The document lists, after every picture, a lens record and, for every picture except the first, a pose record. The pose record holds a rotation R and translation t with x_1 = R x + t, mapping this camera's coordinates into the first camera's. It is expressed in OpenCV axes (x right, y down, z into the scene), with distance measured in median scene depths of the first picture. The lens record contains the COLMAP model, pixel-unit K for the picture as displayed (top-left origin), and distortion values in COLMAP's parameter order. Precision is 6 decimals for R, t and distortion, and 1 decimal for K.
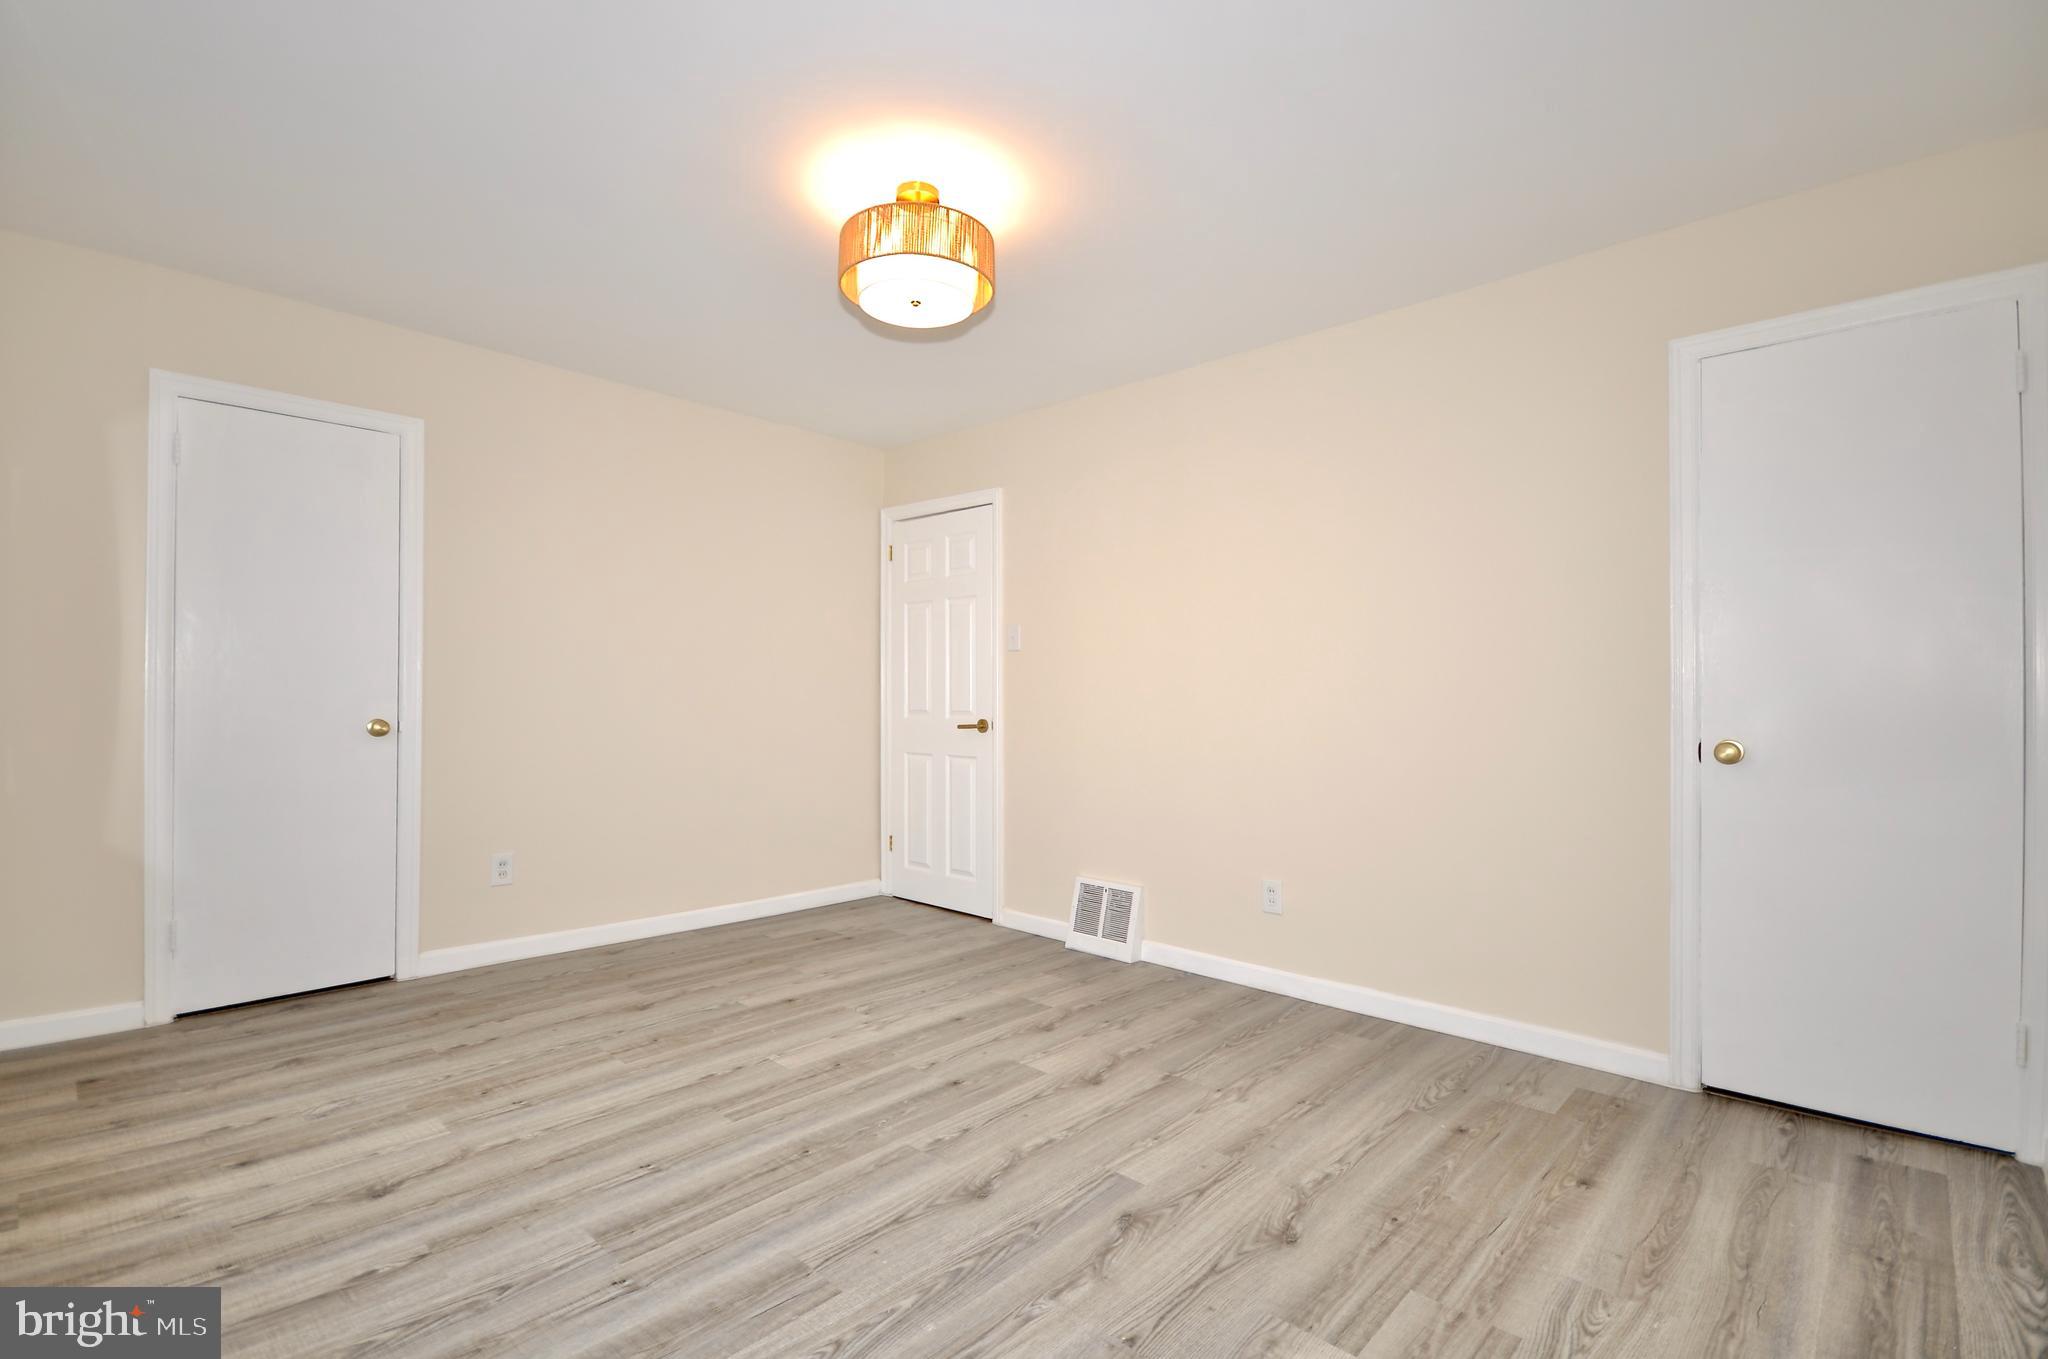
lens RADIAL K [[933.8, 0, 1003.7], [0, 933.8, 689.2], [0, 0, 1]] dist [-0.005928, -0.002102]
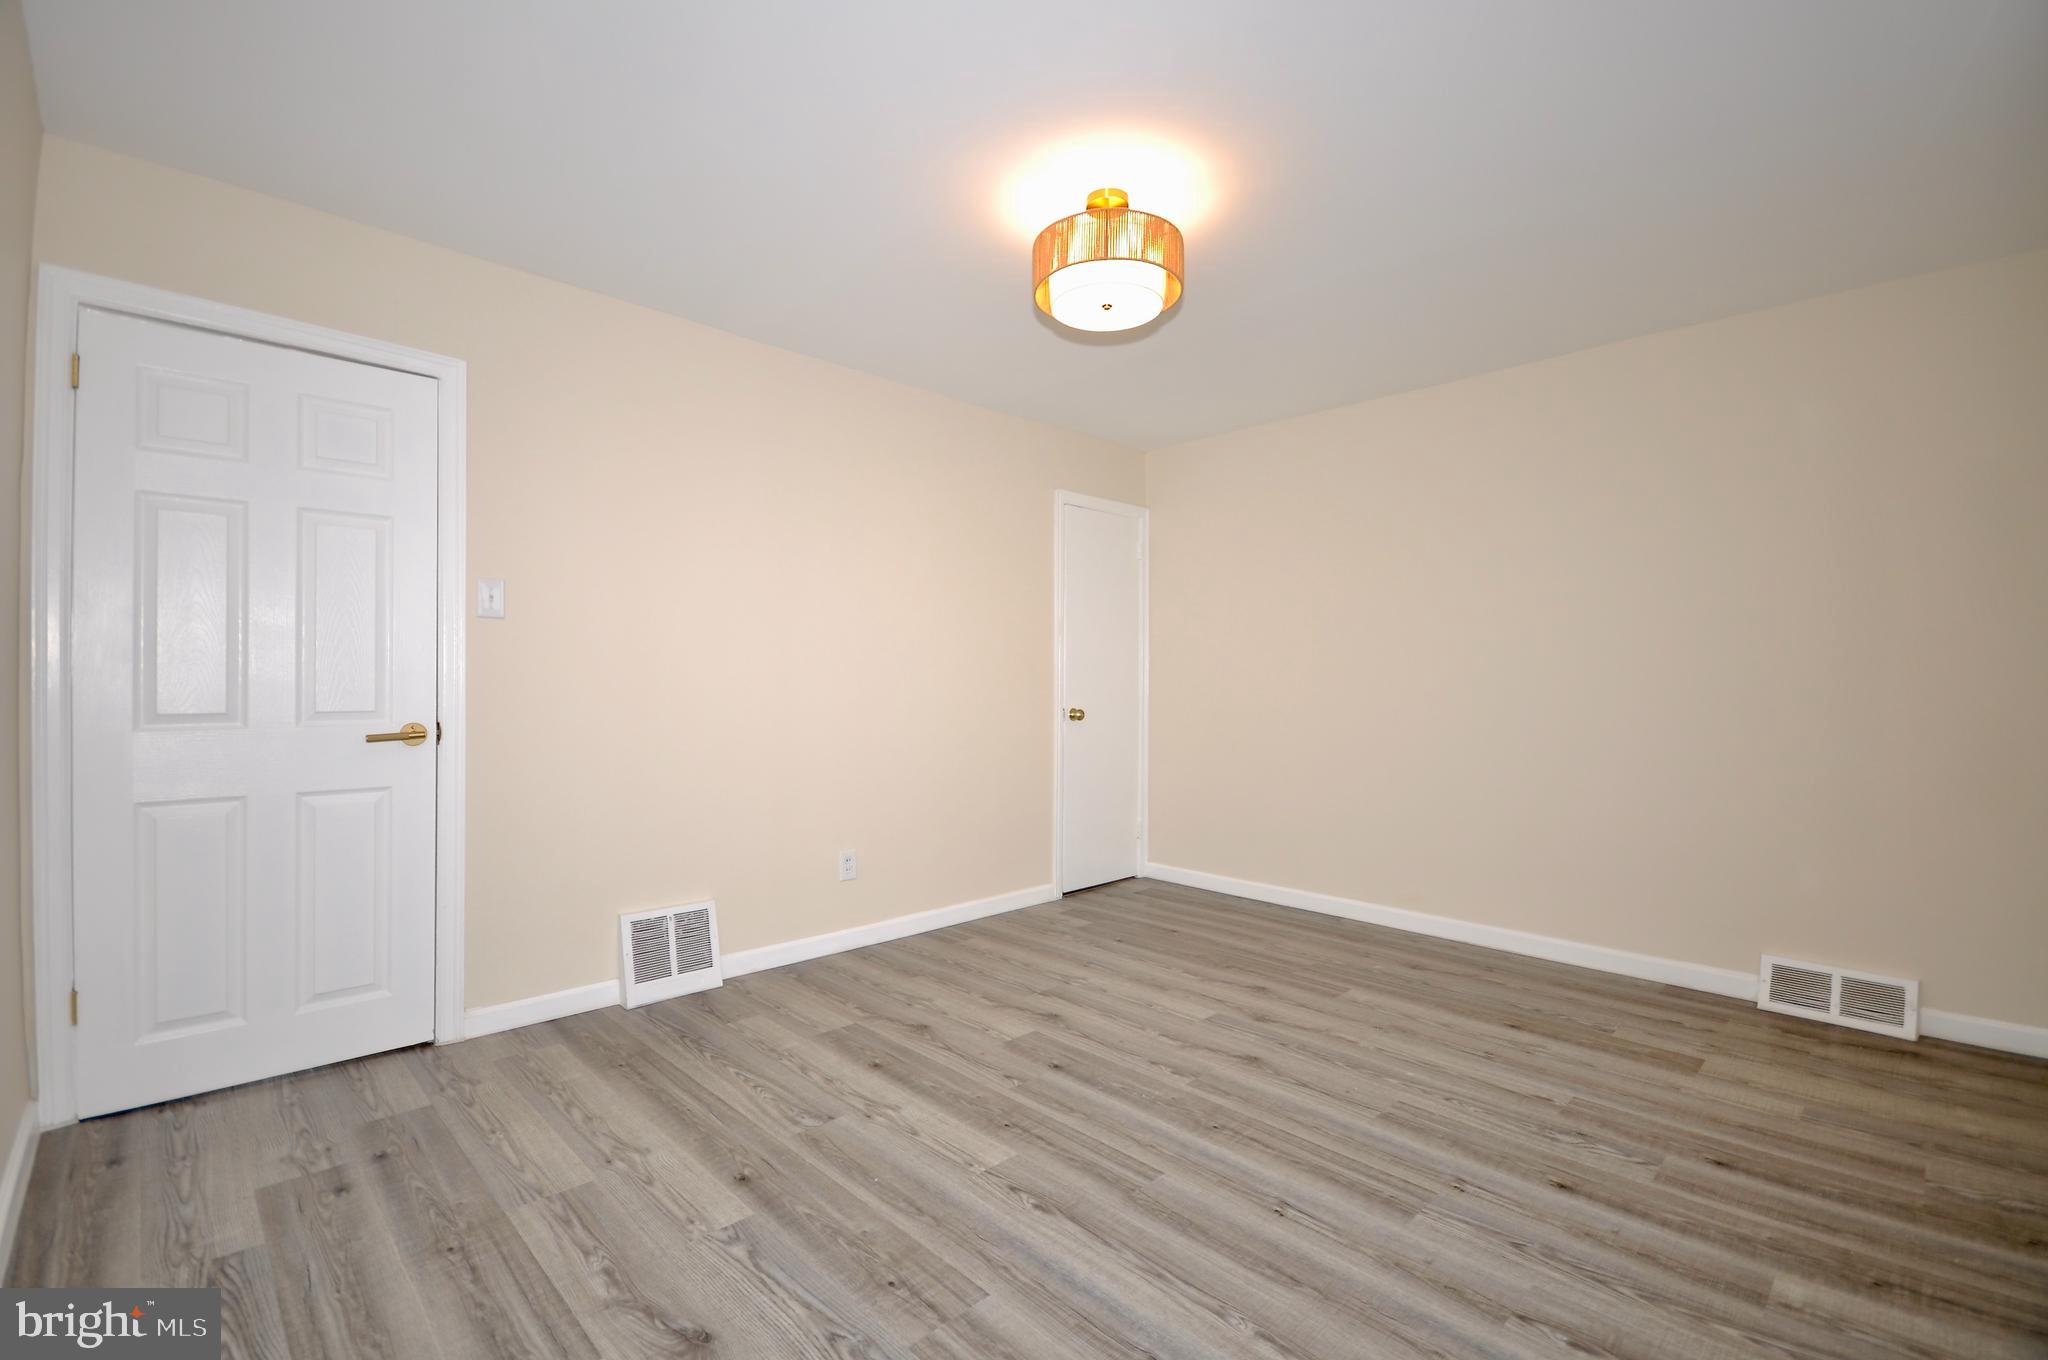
lens RADIAL K [[933.8, 0, 1001.9], [0, 933.8, 673.2], [0, 0, 1]] dist [-0.005928, -0.002102]
pose [[0.034807, 0.003096, 0.999389, -1.025460], [-0.008456, 0.999960, -0.002803, -0.004010], [-0.999358, -0.008353, 0.034831, 0.981660]]
